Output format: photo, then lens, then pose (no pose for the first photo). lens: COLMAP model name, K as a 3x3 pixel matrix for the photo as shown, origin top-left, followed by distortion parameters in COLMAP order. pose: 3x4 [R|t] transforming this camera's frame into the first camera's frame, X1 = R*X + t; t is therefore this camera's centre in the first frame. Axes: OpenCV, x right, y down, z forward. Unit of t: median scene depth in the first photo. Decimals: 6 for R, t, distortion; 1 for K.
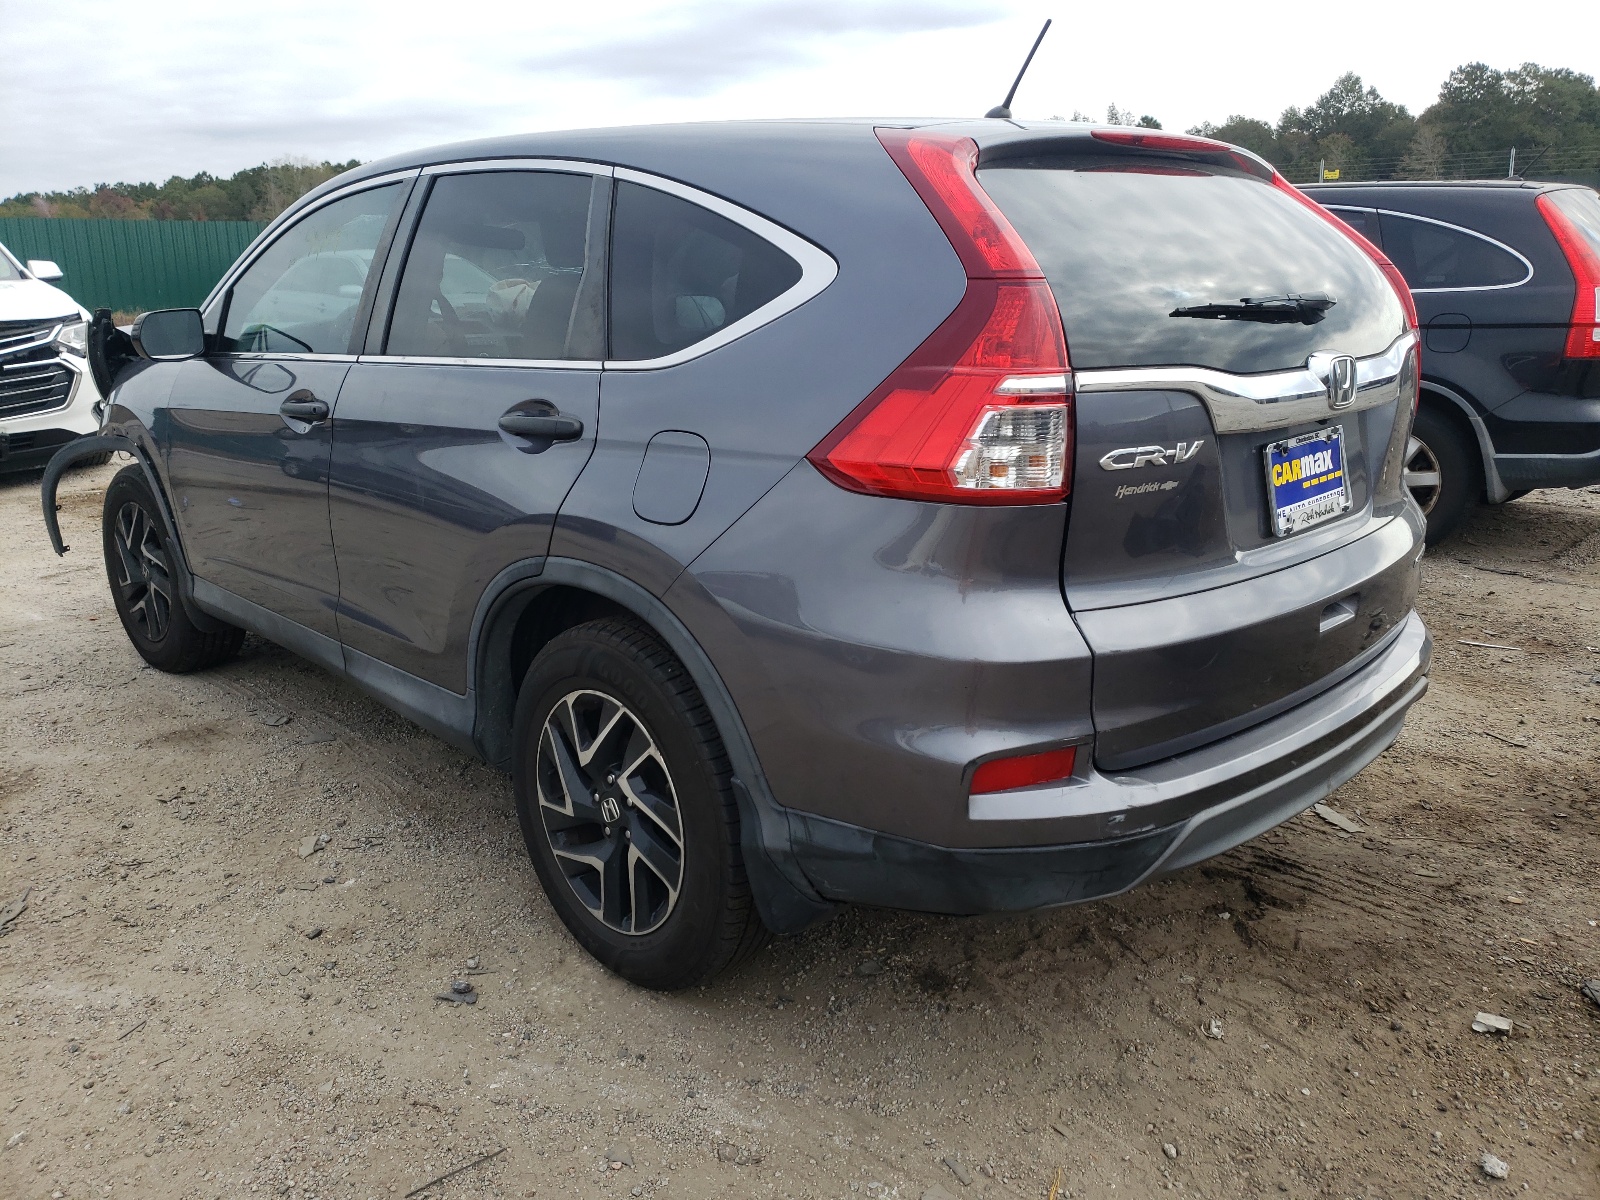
lens RADIAL K [[1204.3, 0, 800.0], [0, 1204.3, 600.0], [0, 0, 1]] dist [0.063049, -0.000222]
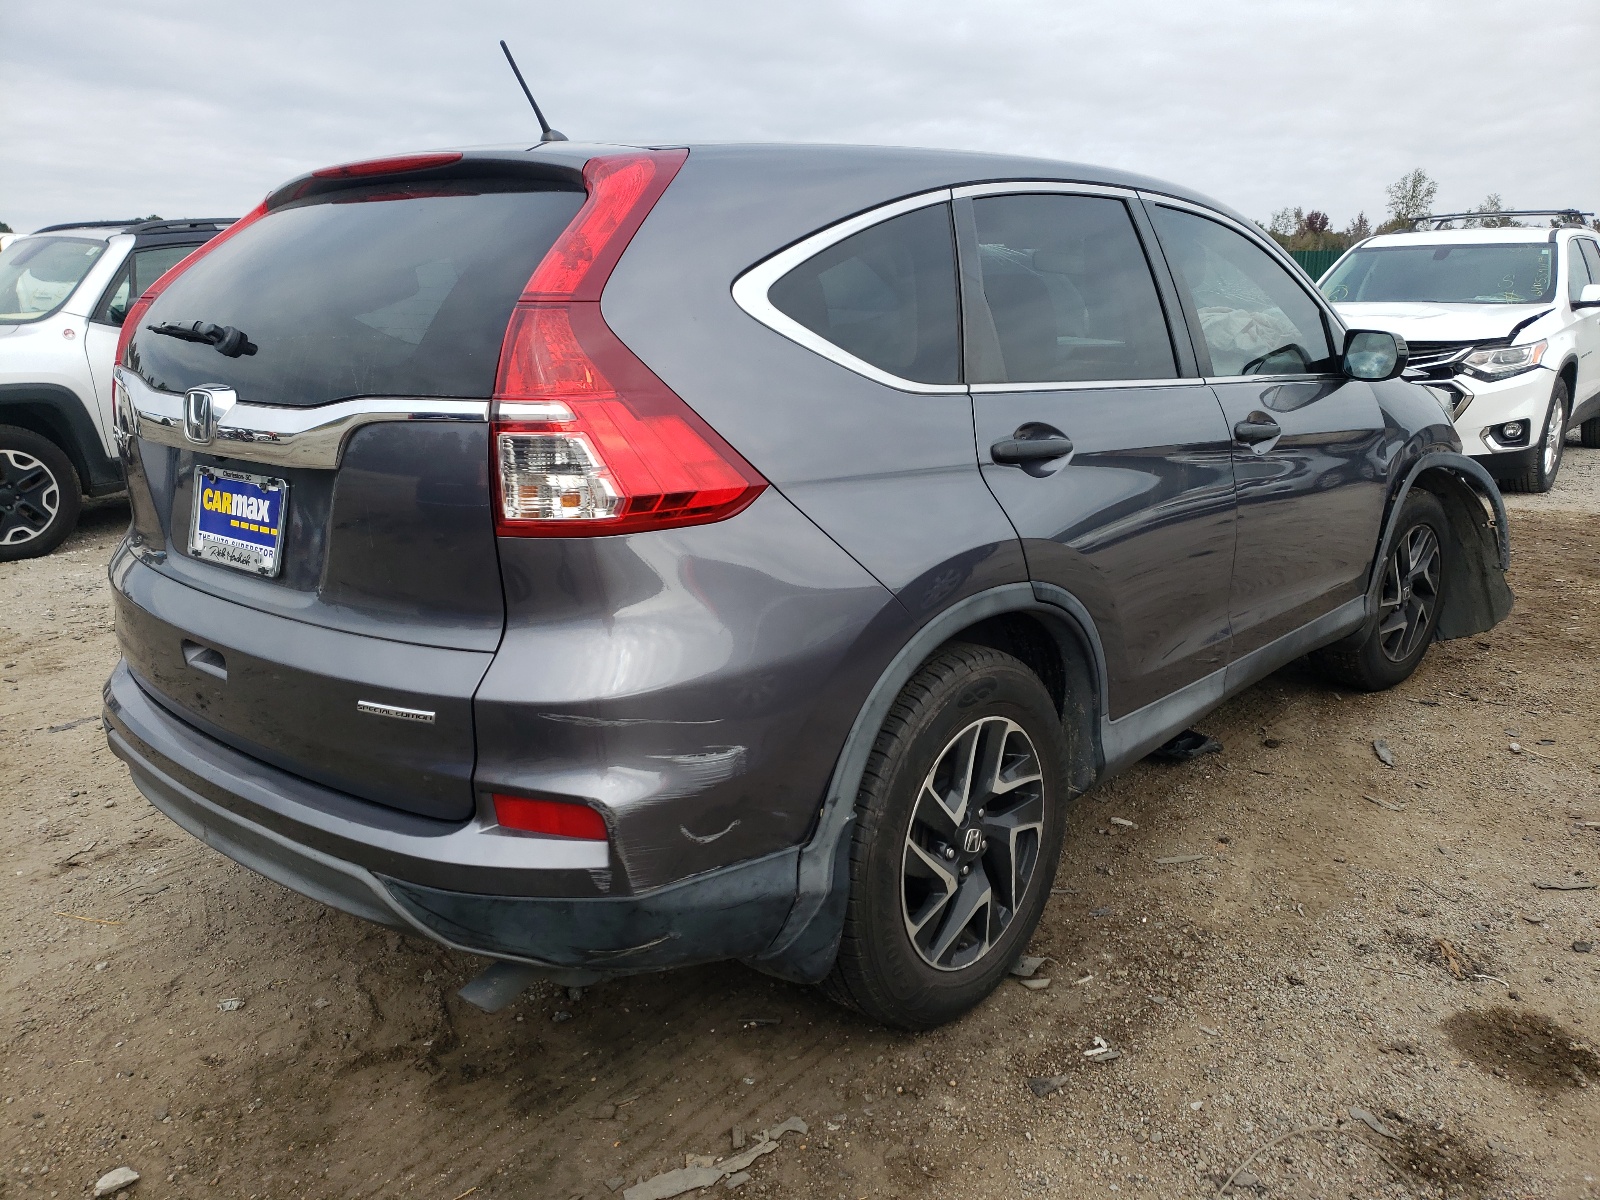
lens RADIAL K [[1195.9, 0, 800.0], [0, 1195.9, 600.0], [0, 0, 1]] dist [-0.001364, 0.044908]
pose [[0.107746, 0.262074, -0.959014, 1.054908], [-0.273162, 0.935307, 0.224905, -0.283317], [0.955915, 0.237734, 0.172364, 0.977901]]
